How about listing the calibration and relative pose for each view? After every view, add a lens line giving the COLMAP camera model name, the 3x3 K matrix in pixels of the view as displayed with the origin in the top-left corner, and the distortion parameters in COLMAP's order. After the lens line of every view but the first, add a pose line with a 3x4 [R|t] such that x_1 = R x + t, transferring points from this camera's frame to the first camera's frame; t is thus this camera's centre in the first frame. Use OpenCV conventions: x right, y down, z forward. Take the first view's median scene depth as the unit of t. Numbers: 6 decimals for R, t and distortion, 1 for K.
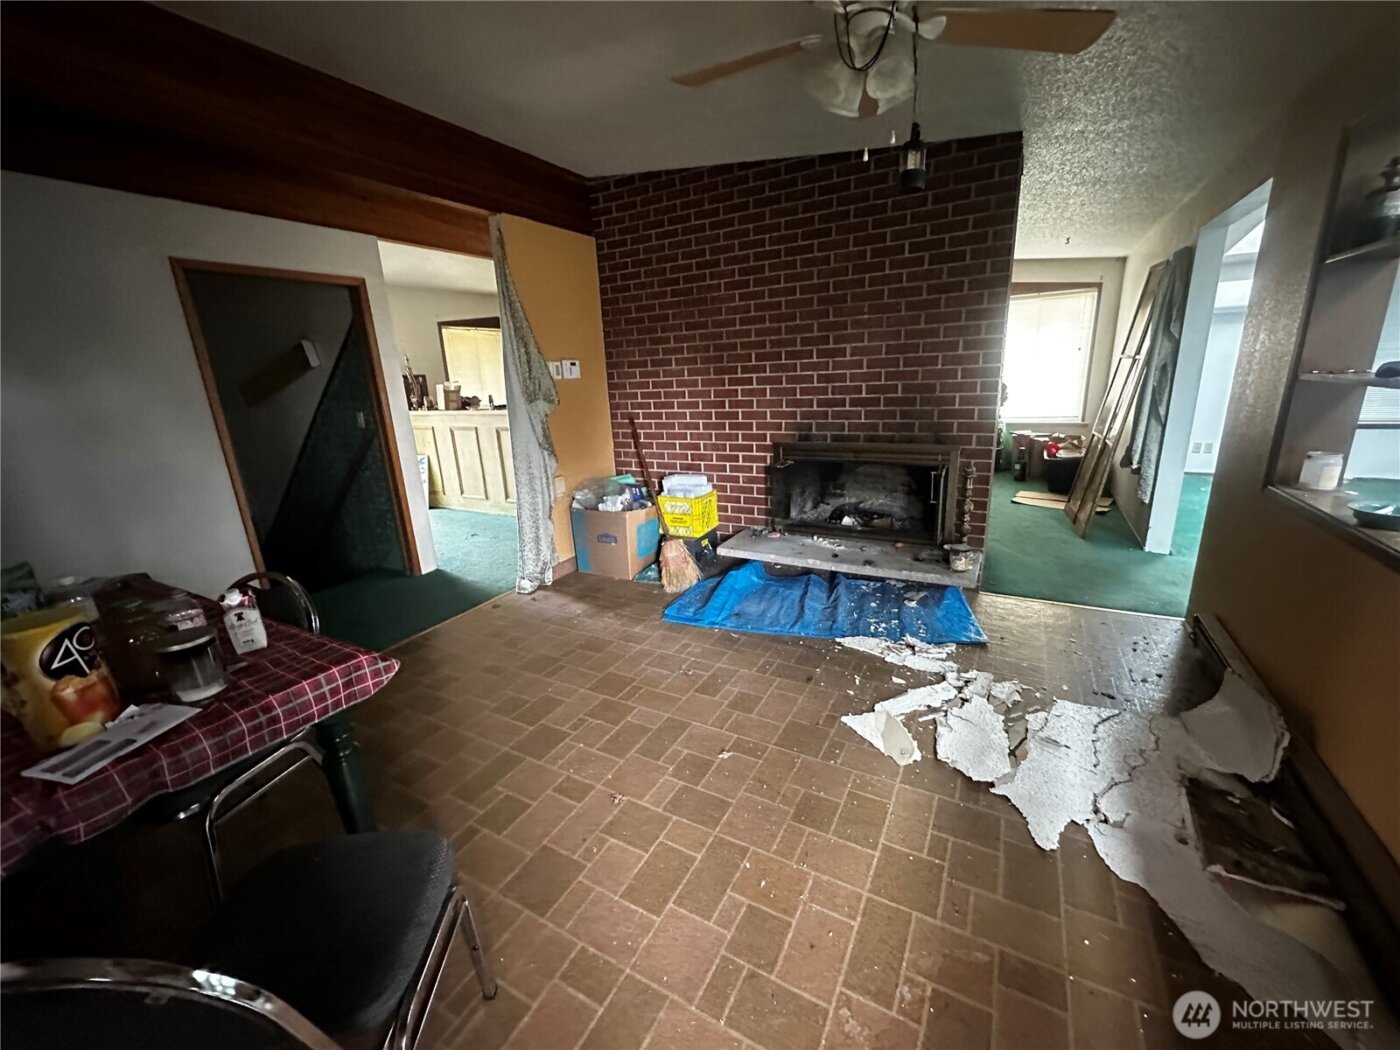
lens RADIAL K [[556.2, 0, 699.6], [0, 556.2, 524.7], [0, 0, 1]] dist [-0.003689, -0.000272]
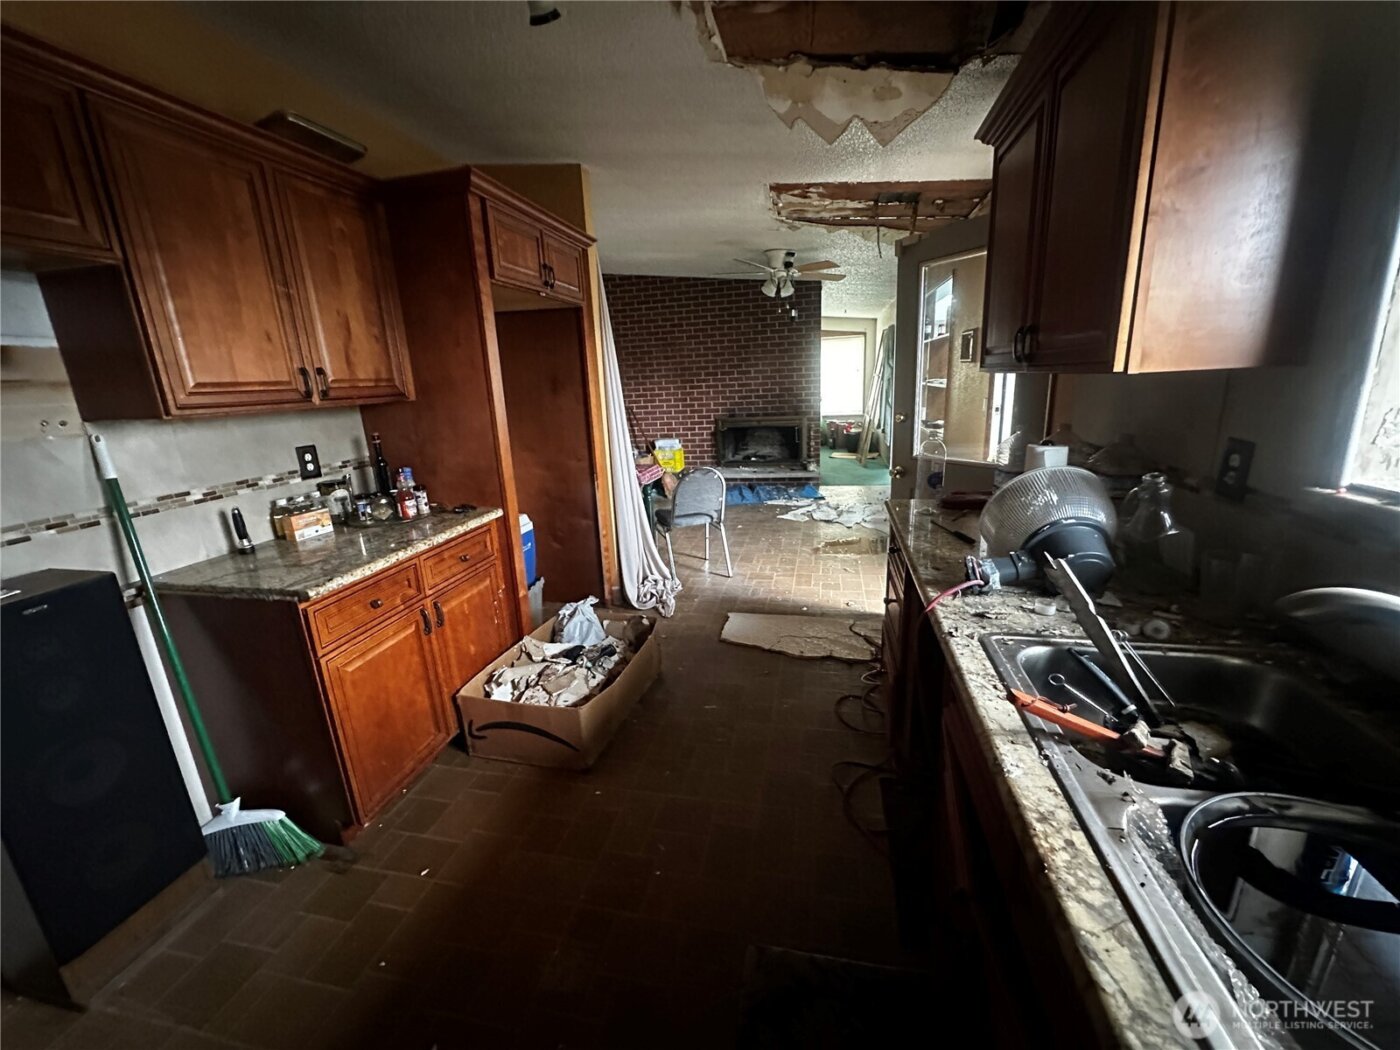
lens RADIAL K [[556.2, 0, 700.8], [0, 556.2, 524.0], [0, 0, 1]] dist [-0.003689, -0.000272]
pose [[0.957234, -0.070583, 0.280574, -0.460616], [0.078834, 0.996721, -0.018216, 0.234486], [-0.278368, 0.039556, 0.959660, -0.774786]]
